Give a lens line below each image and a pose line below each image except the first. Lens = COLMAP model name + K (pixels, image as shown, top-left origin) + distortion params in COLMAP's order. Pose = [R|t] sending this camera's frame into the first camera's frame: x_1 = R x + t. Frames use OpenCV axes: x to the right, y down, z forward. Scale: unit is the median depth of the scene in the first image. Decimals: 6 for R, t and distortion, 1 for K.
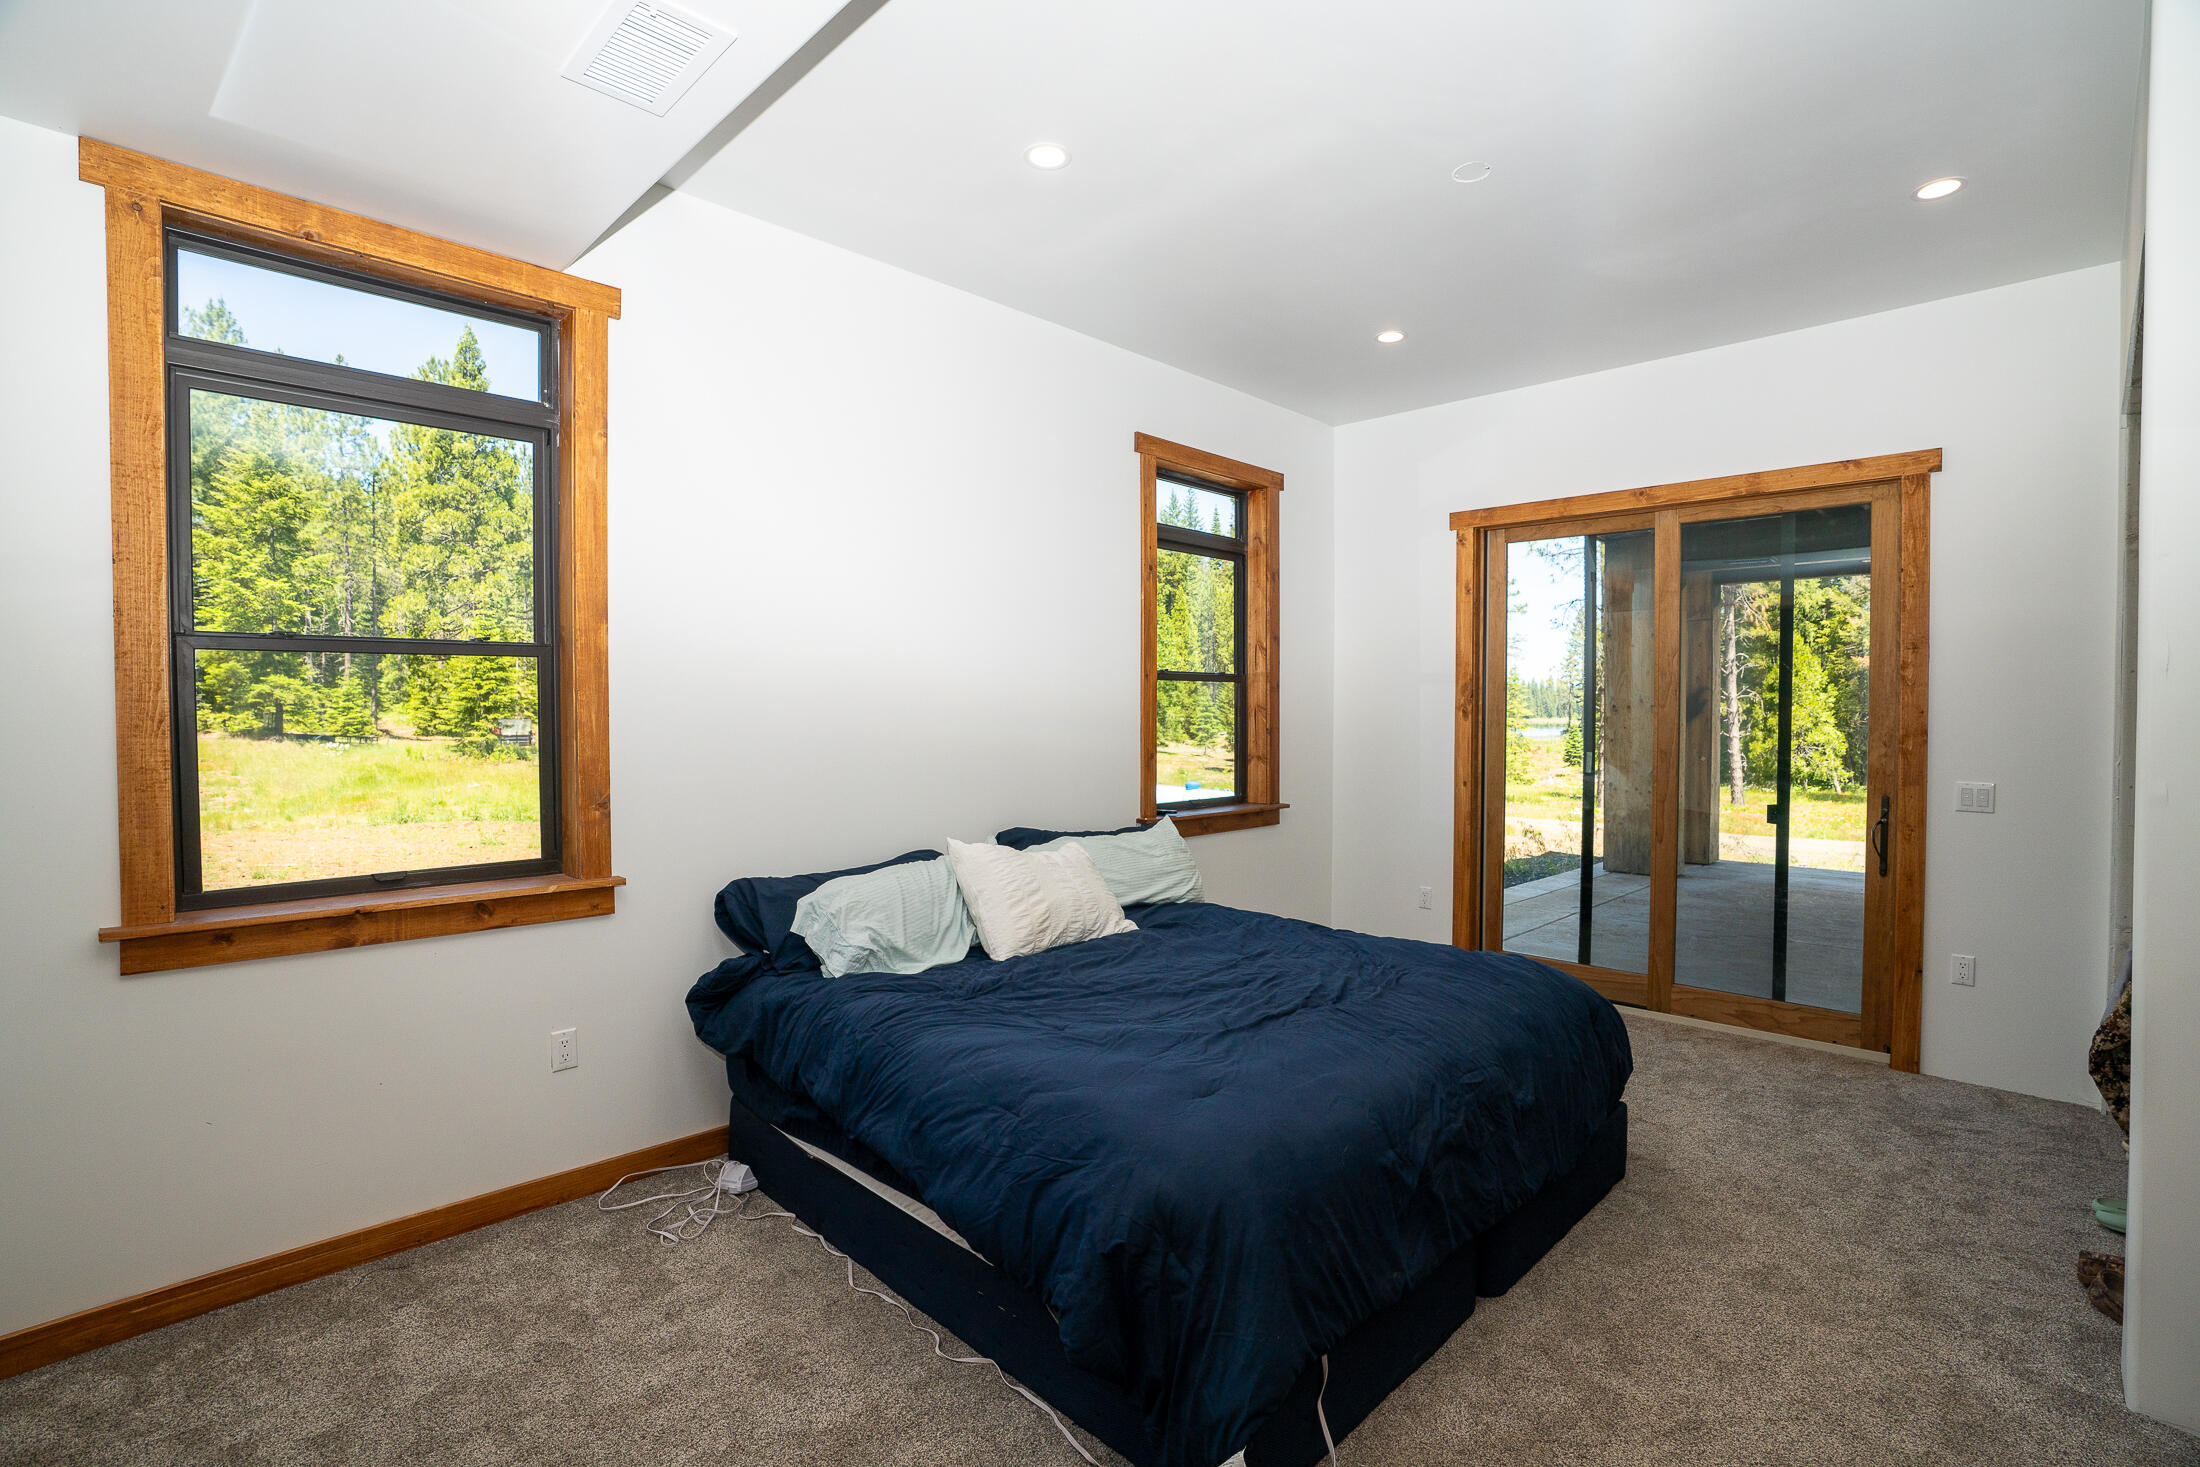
lens RADIAL K [[1009.3, 0, 1100.0], [0, 1009.3, 733.5], [0, 0, 1]] dist [-0.055143, 0.019211]
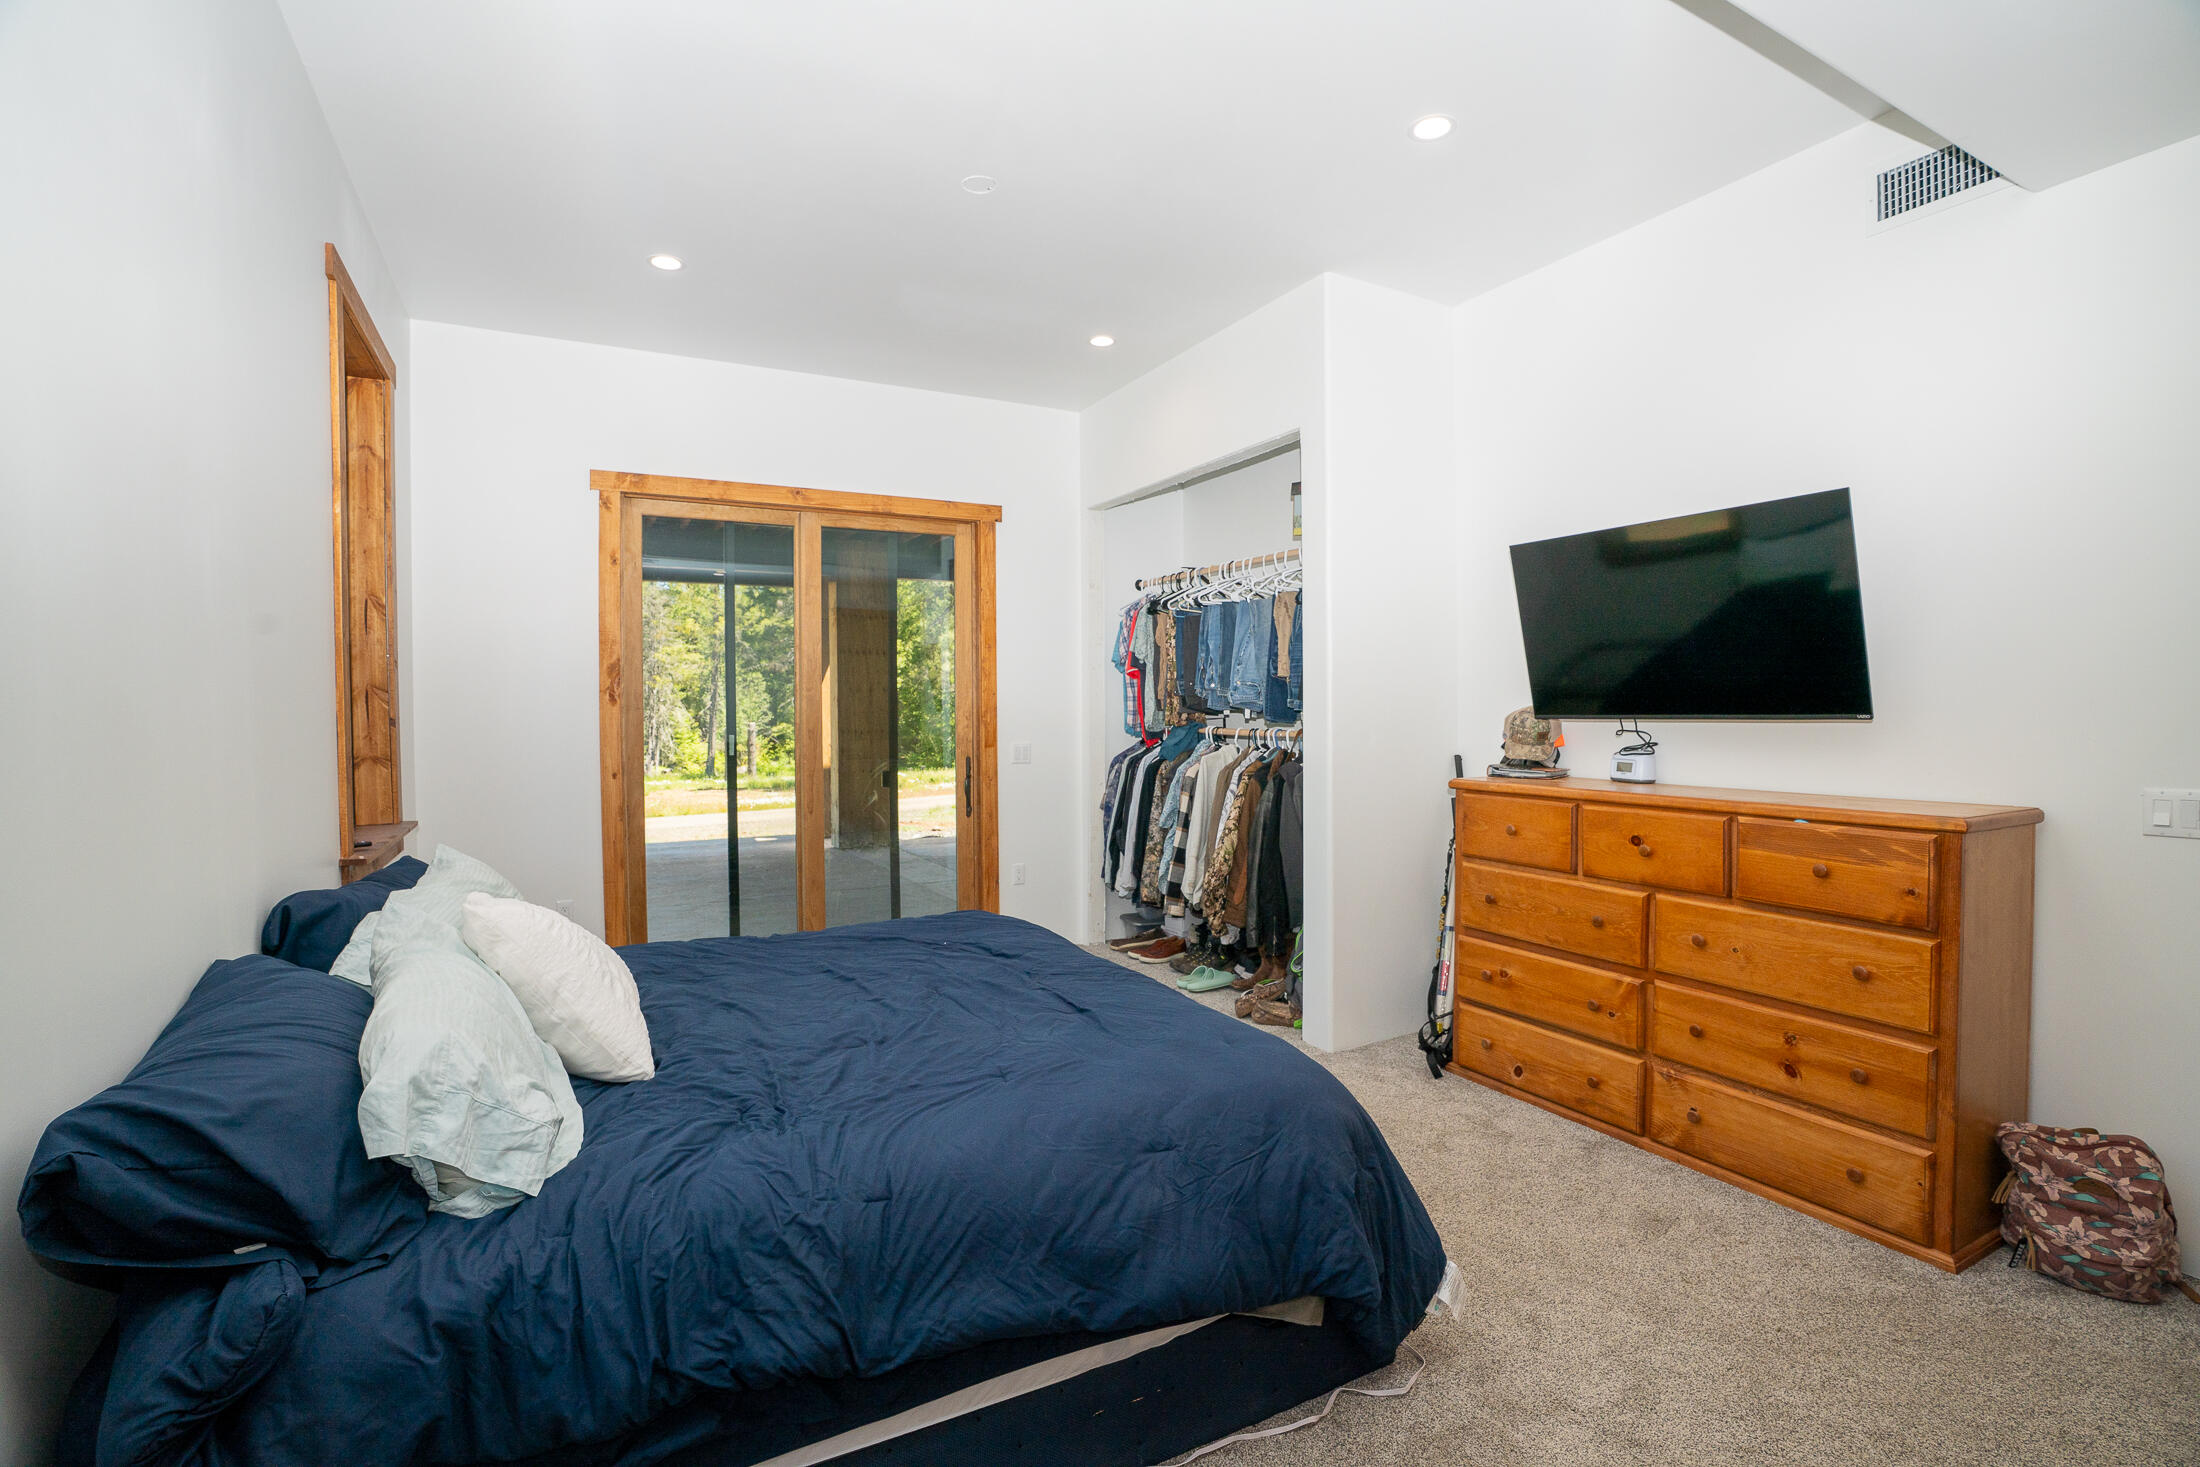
lens RADIAL K [[1009.3, 0, 1100.0], [0, 1009.3, 733.5], [0, 0, 1]] dist [-0.055143, 0.019211]
pose [[0.300365, -0.027770, 0.953420, -0.410456], [0.030562, 0.999343, 0.019479, 0.009032], [-0.953335, 0.023287, 0.301016, 0.372246]]
